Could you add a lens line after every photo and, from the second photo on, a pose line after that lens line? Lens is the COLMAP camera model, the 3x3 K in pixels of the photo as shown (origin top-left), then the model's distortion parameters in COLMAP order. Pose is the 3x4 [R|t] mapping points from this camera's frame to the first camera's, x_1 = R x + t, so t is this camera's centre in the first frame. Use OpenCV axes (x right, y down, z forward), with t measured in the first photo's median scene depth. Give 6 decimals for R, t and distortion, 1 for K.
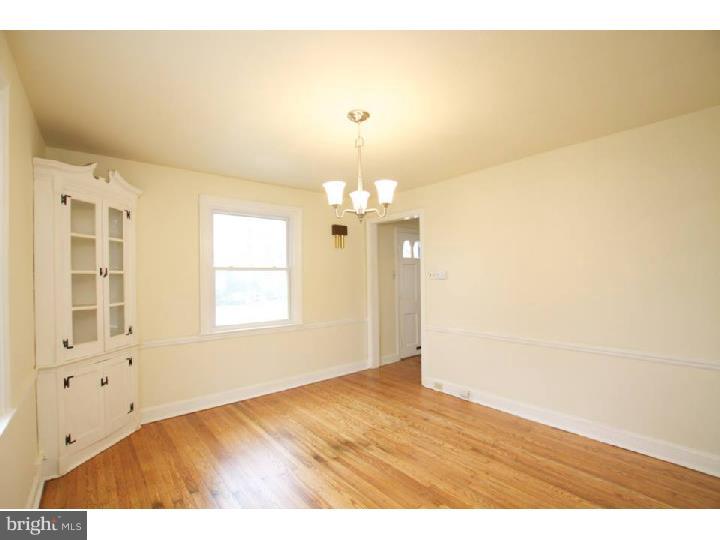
lens RADIAL K [[331.5, 0, 356.7], [0, 331.5, 272.2], [0, 0, 1]] dist [-0.030388, 0.001855]
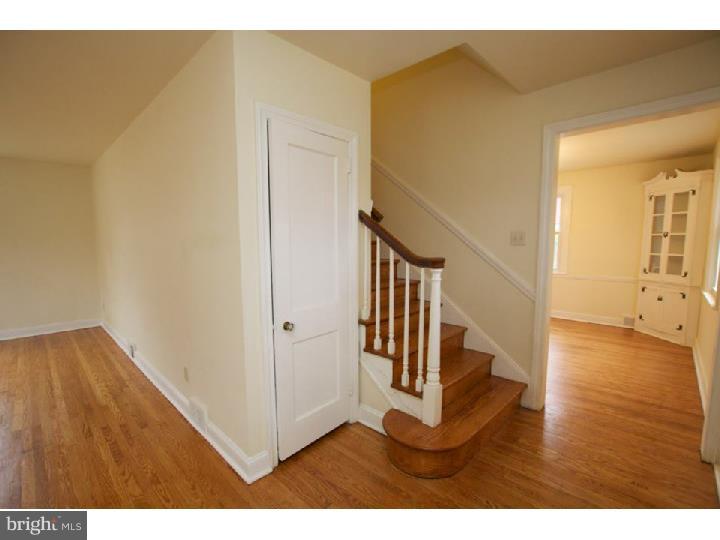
lens RADIAL K [[331.5, 0, 359.2], [0, 331.5, 272.4], [0, 0, 1]] dist [-0.030388, 0.001855]
pose [[-0.991918, 0.033693, -0.122322, 0.925980], [0.023630, 0.996285, 0.082809, 0.017368], [0.124658, 0.079249, -0.989030, 2.277695]]
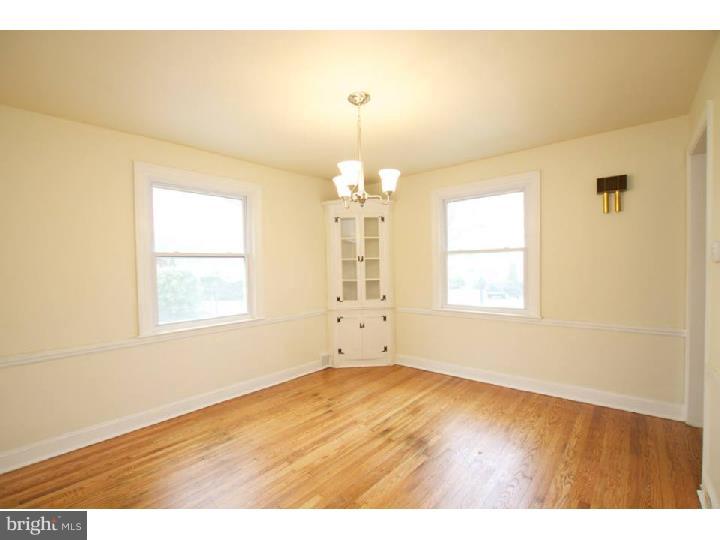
lens RADIAL K [[331.5, 0, 359.7], [0, 331.5, 276.6], [0, 0, 1]] dist [-0.030388, 0.001855]
pose [[0.173299, 0.044206, -0.983877, 0.784472], [0.036076, 0.998037, 0.051197, 0.002291], [0.984208, -0.044367, 0.171364, 0.653036]]
